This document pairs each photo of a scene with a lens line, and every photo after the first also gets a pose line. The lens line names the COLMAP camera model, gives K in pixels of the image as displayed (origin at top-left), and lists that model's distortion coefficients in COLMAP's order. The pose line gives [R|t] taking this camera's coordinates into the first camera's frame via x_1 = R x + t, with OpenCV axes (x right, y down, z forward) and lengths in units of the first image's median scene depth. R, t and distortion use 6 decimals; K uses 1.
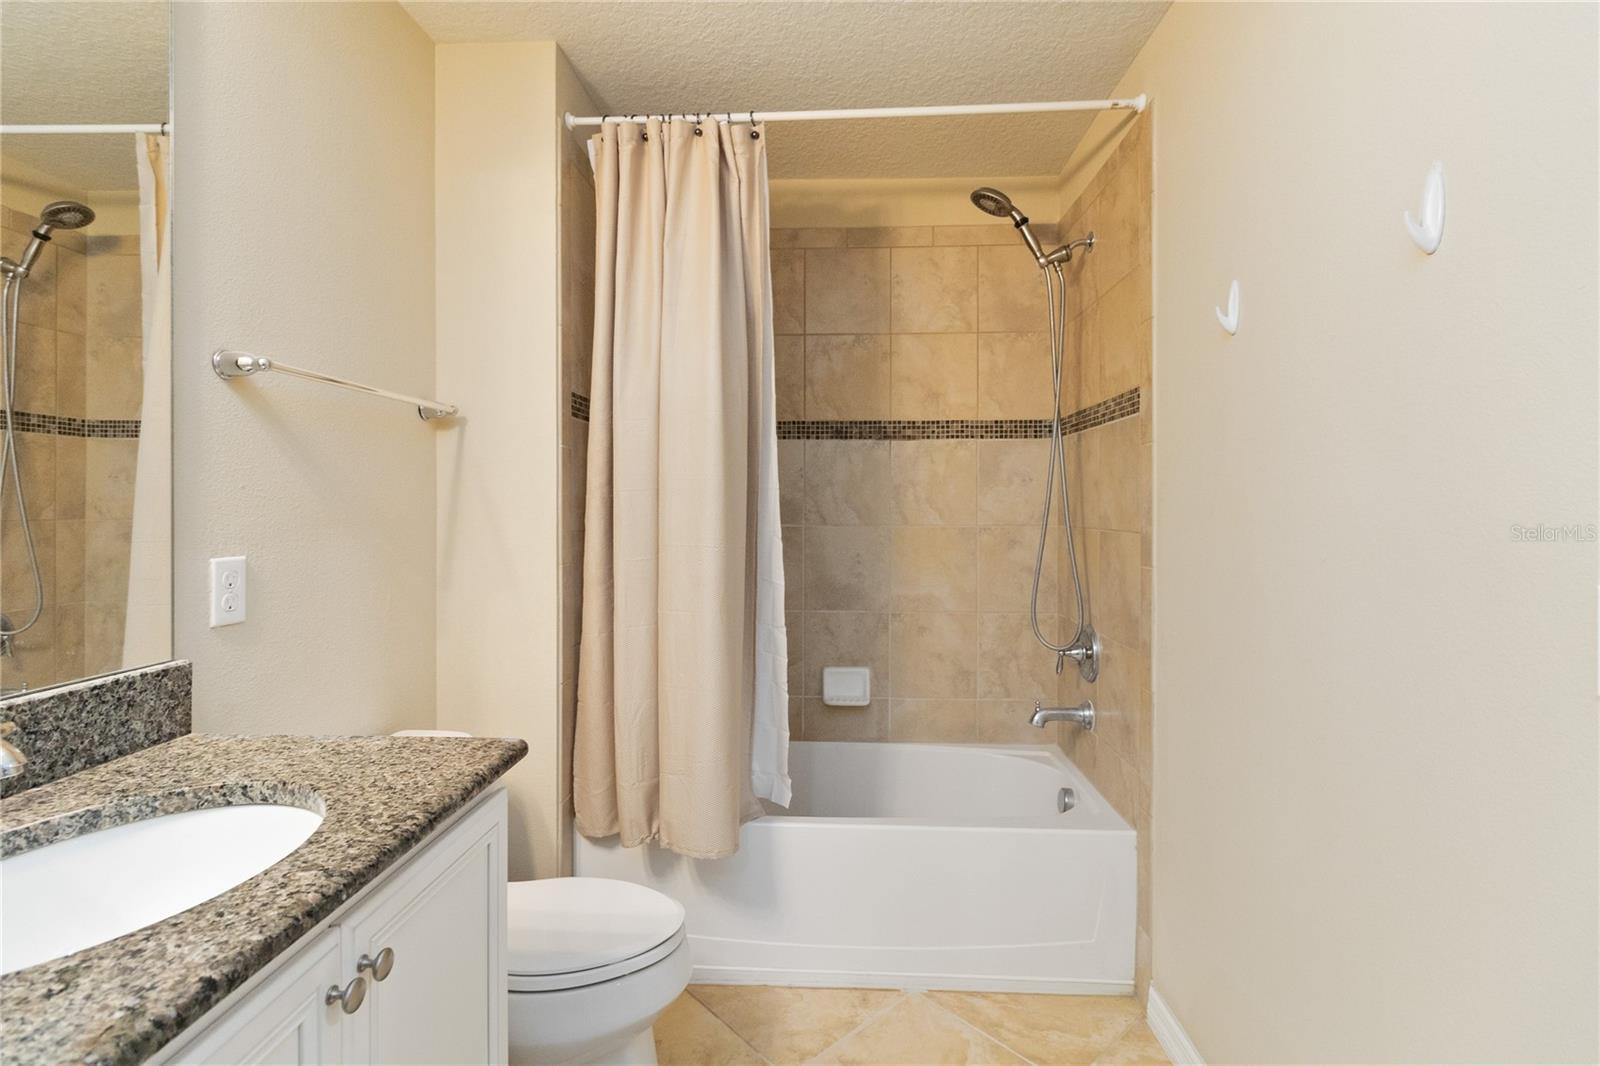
lens RADIAL K [[740.5, 0, 799.9], [0, 740.5, 511.8], [0, 0, 1]] dist [0.000302, -0.000205]
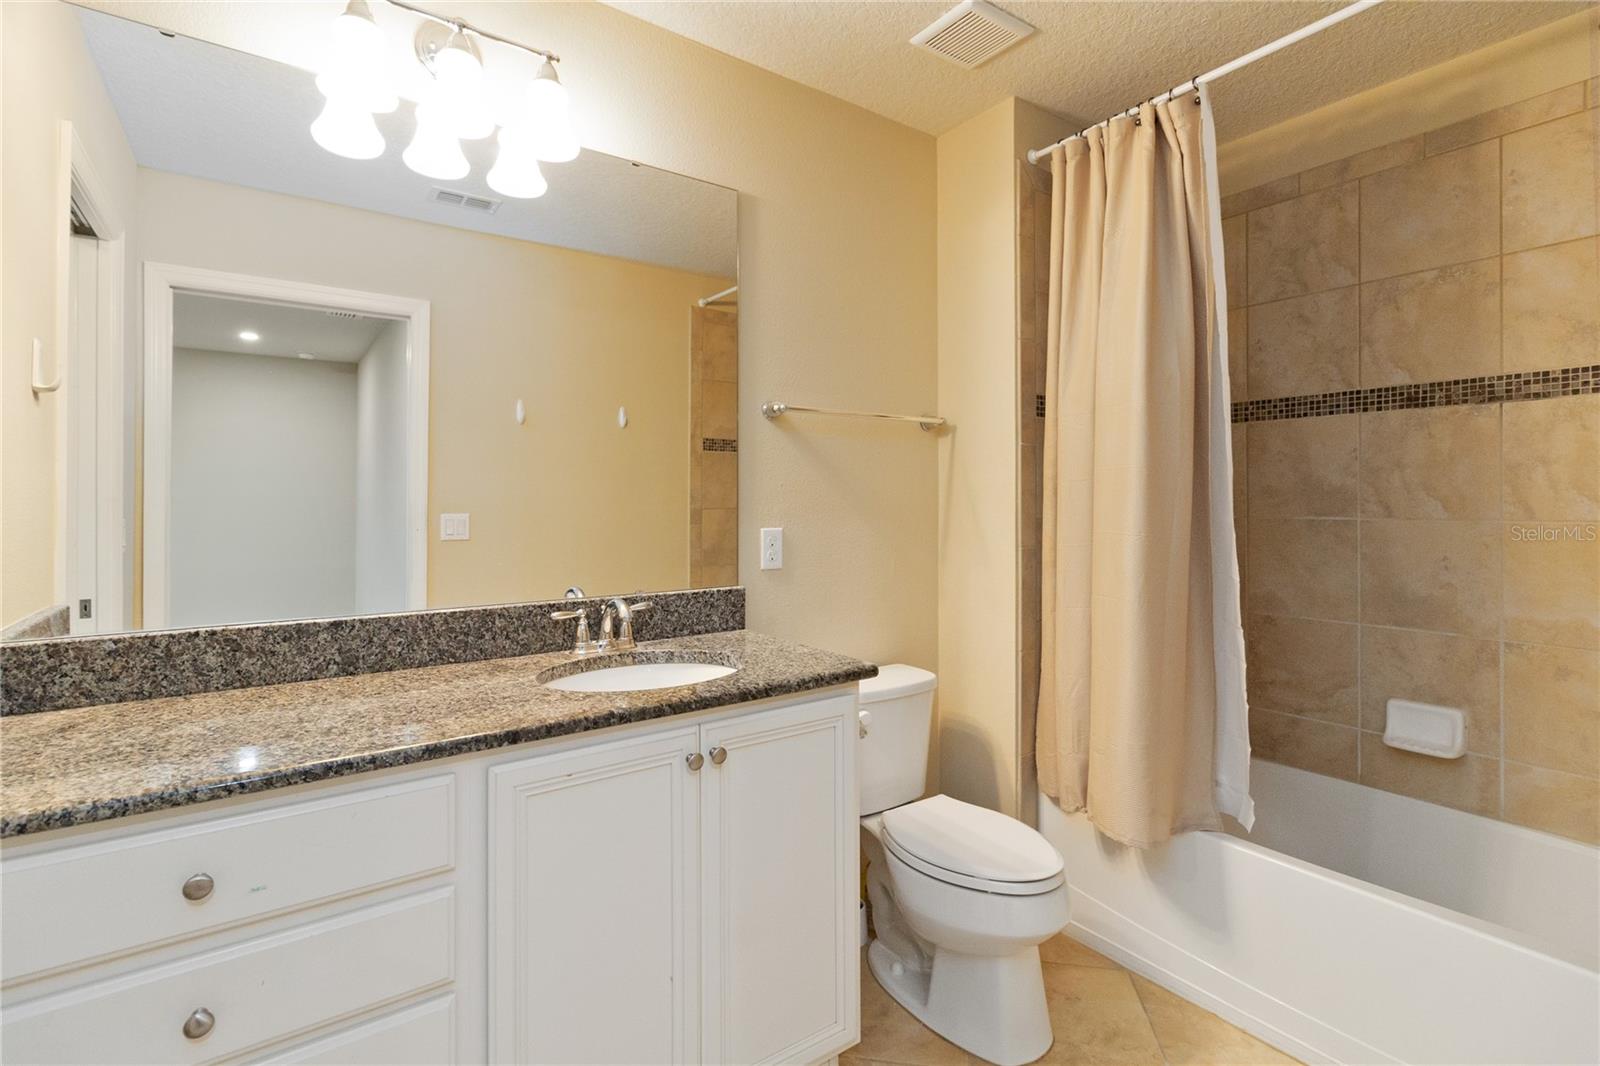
lens RADIAL K [[744.4, 0, 804.1], [0, 744.4, 499.1], [0, 0, 1]] dist [0.000182, 0.000057]
pose [[0.622857, -0.004174, -0.782325, 0.340732], [-0.001692, 0.999976, -0.006682, 0.004918], [0.782334, 0.005486, 0.622835, 0.018563]]
